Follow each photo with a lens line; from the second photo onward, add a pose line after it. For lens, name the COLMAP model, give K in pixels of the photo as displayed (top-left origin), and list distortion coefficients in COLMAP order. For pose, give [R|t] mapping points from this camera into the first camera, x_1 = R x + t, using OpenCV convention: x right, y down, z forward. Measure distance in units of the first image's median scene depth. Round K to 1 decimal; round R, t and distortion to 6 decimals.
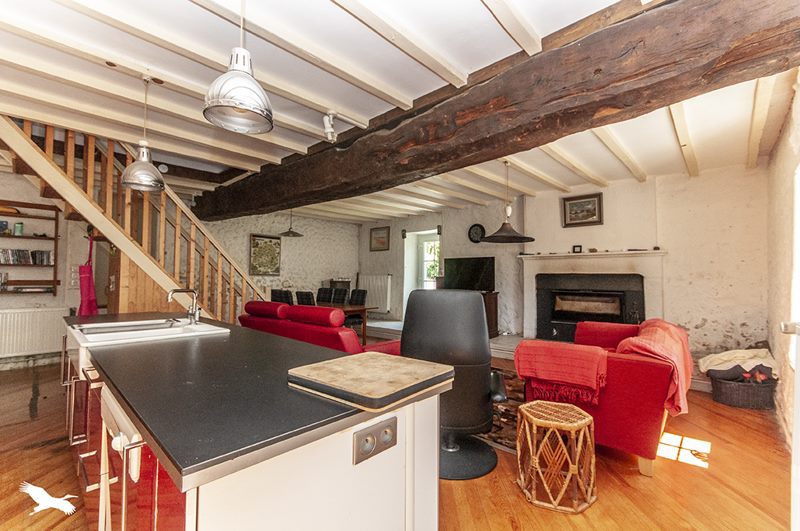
lens RADIAL K [[352.2, 0, 397.4], [0, 352.2, 263.7], [0, 0, 1]] dist [-0.001121, -0.000174]
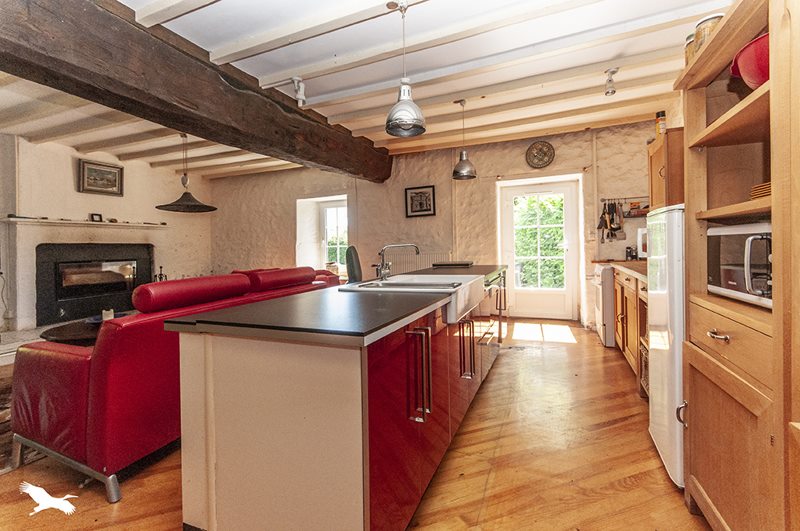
lens RADIAL K [[352.2, 0, 398.6], [0, 352.2, 247.4], [0, 0, 1]] dist [-0.001121, -0.000174]
pose [[-0.348171, 0.002179, 0.937429, -0.684069], [-0.009084, 0.999943, -0.005698, 0.037974], [-0.937387, -0.010500, -0.348131, 0.581290]]
